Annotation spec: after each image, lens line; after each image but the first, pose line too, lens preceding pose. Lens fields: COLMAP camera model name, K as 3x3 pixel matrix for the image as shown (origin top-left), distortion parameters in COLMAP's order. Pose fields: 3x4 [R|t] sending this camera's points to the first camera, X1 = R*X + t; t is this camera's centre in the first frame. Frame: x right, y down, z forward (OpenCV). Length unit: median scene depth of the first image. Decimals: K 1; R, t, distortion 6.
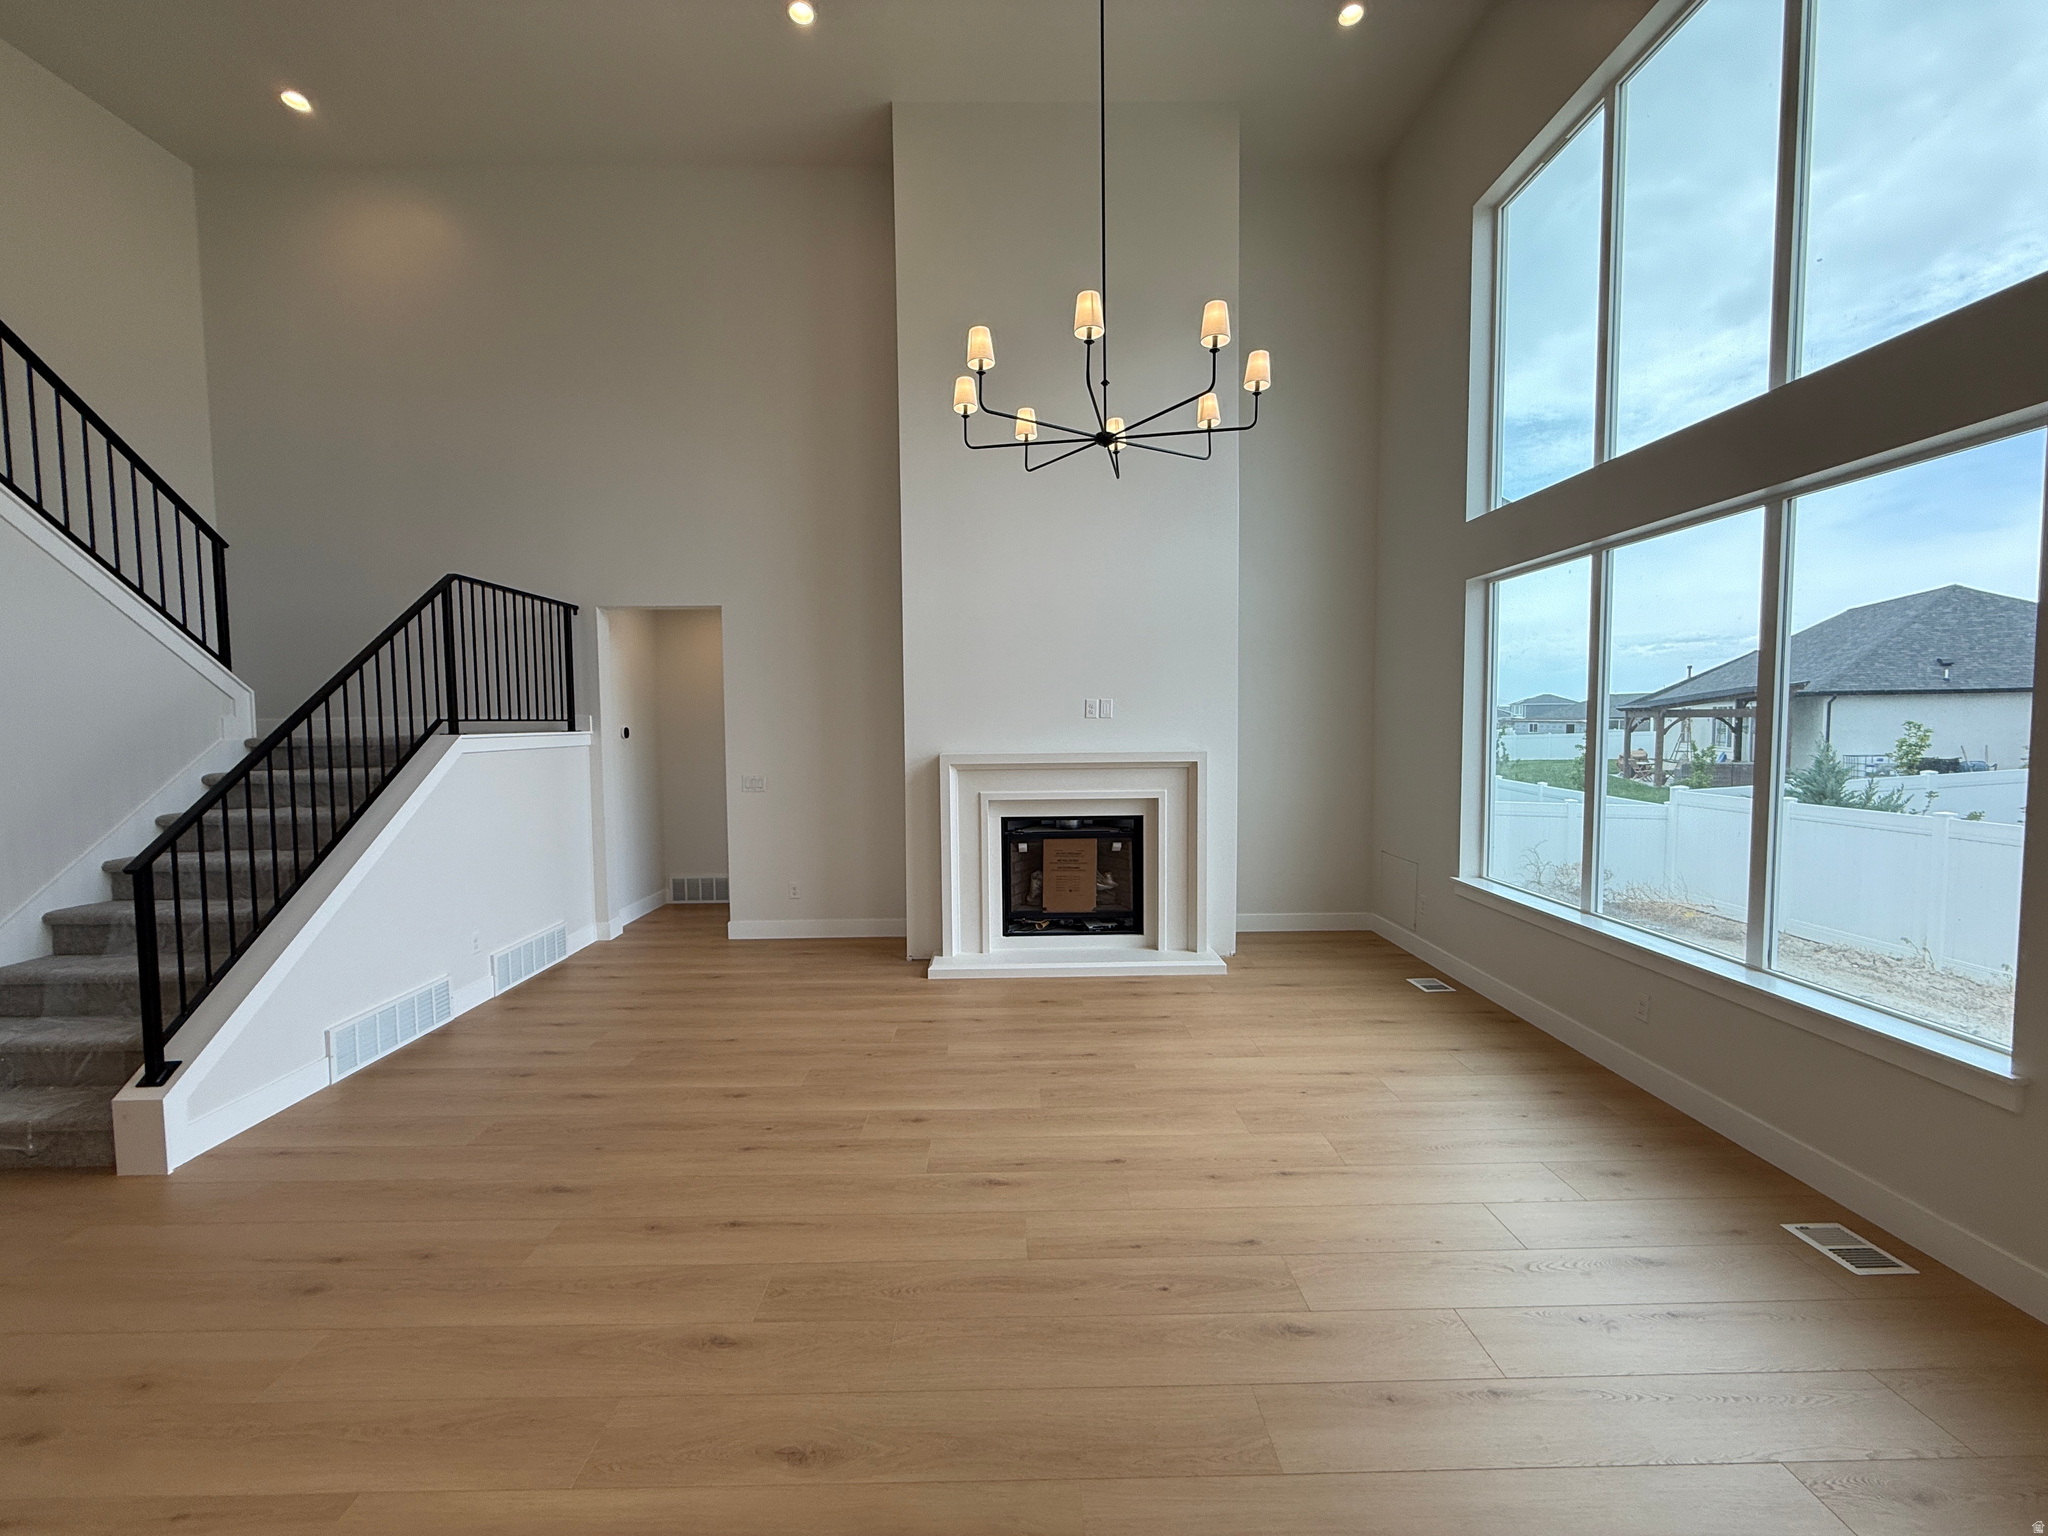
lens RADIAL K [[812.1, 0, 1009.1], [0, 812.1, 756.0], [0, 0, 1]] dist [-0.000942, -0.000327]
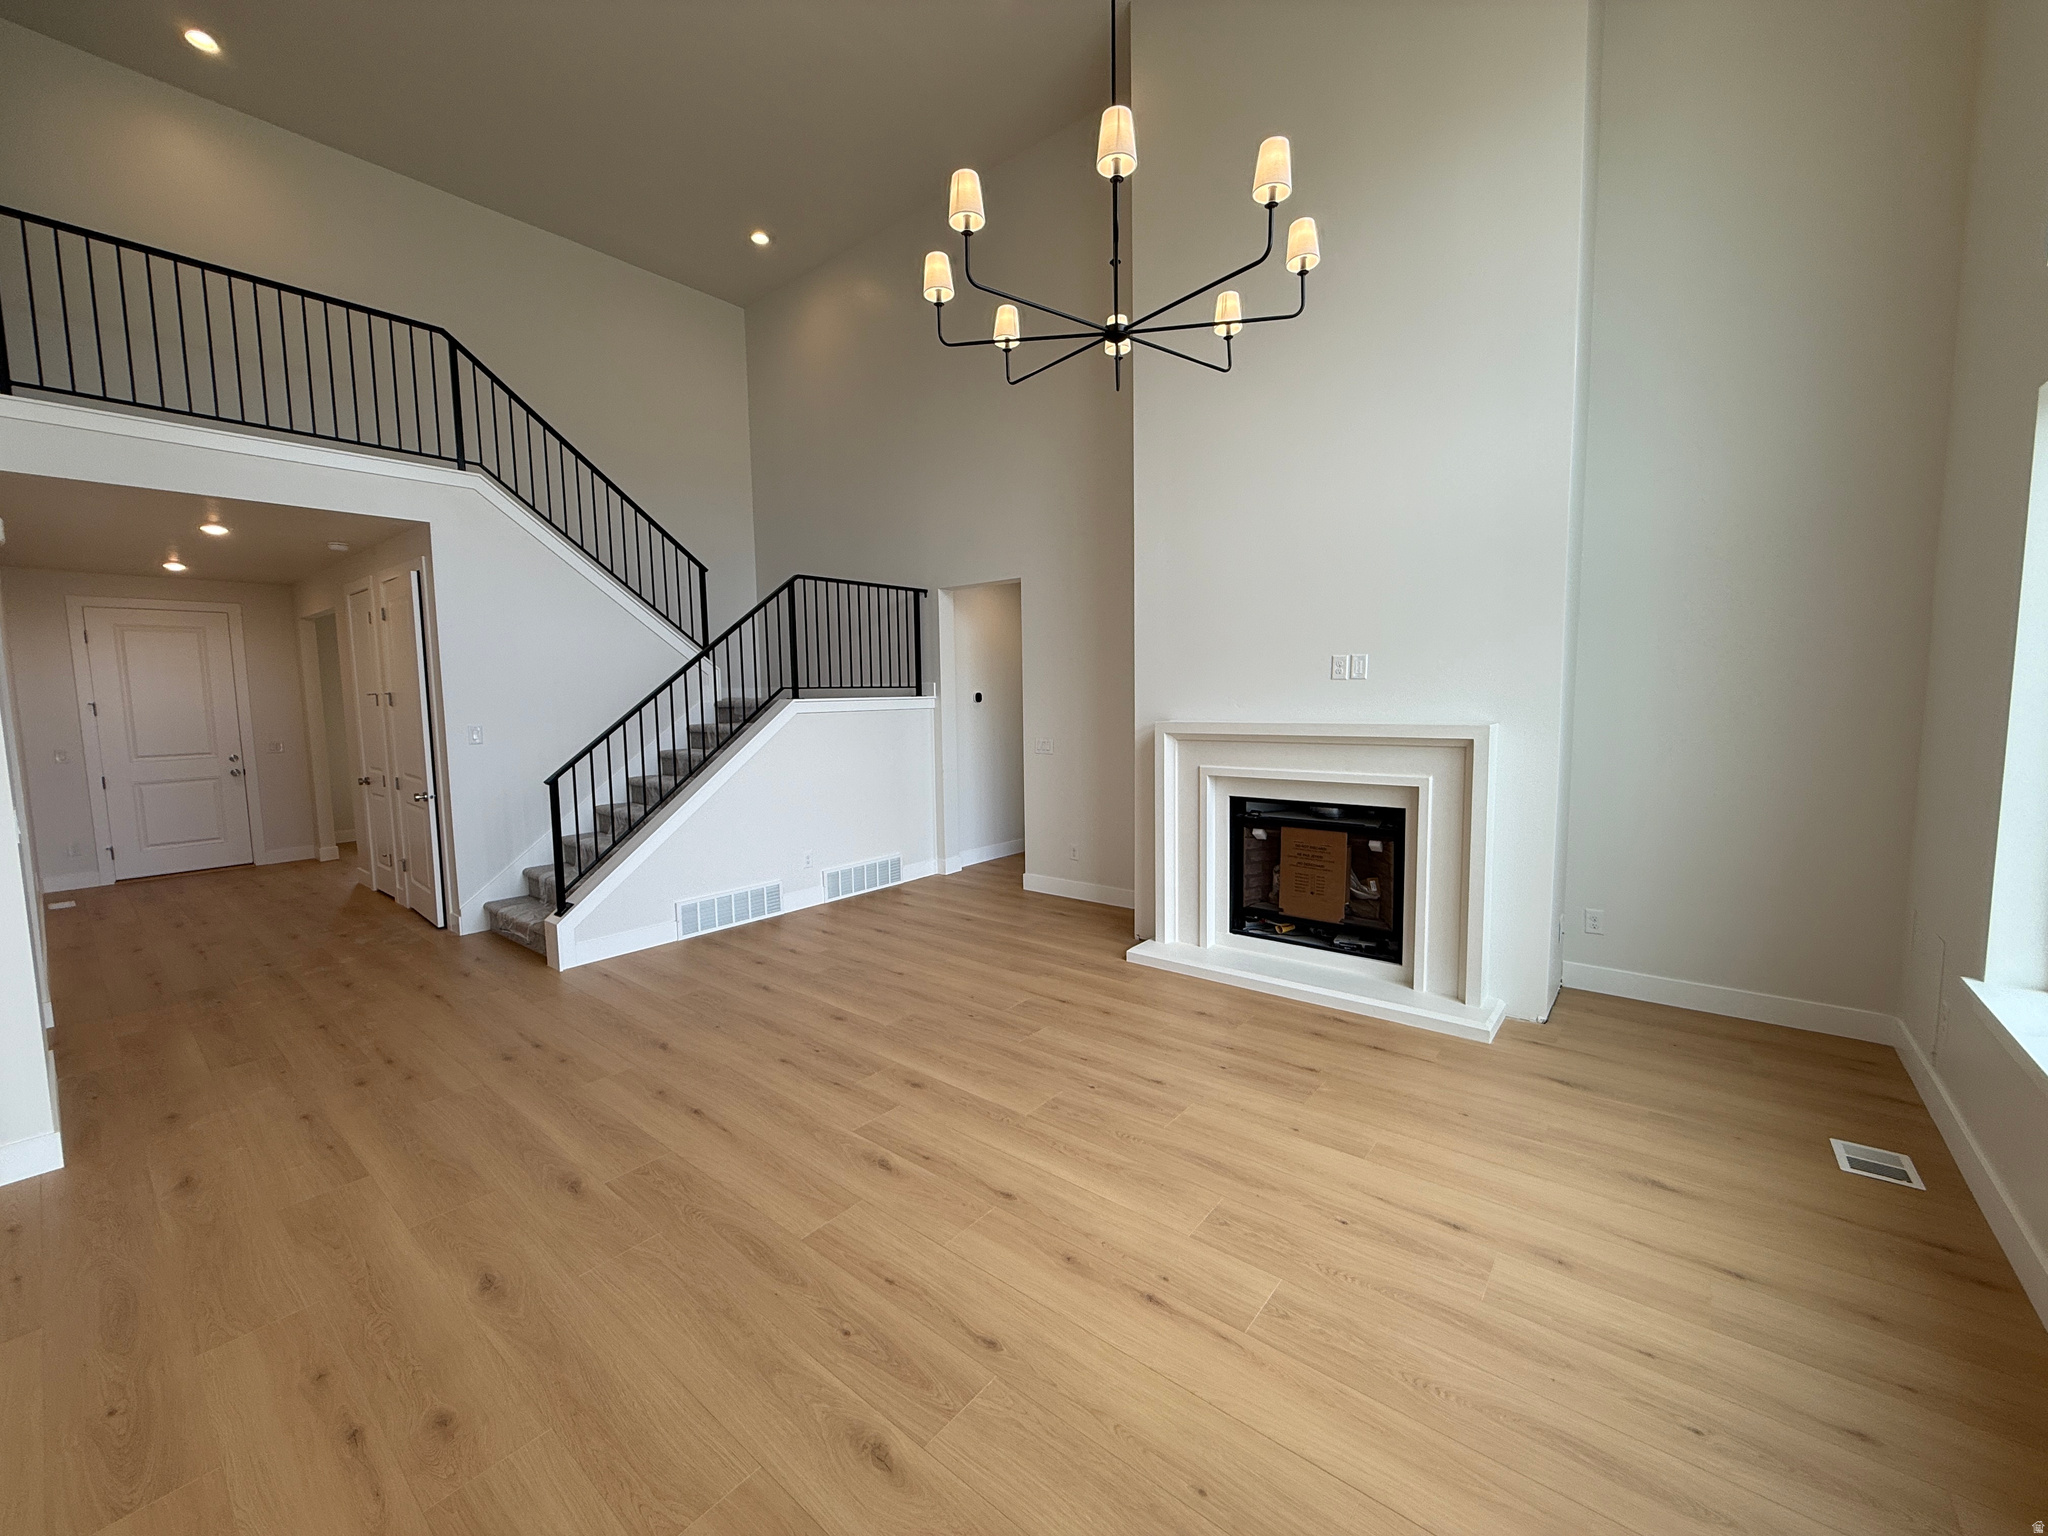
lens RADIAL K [[812.1, 0, 1023.4], [0, 812.1, 761.0], [0, 0, 1]] dist [-0.000942, -0.000327]
pose [[0.764593, 0.050120, -0.642562, 0.441965], [-0.017709, 0.998229, 0.056790, -0.007758], [0.644270, -0.032042, 0.764126, 0.238584]]
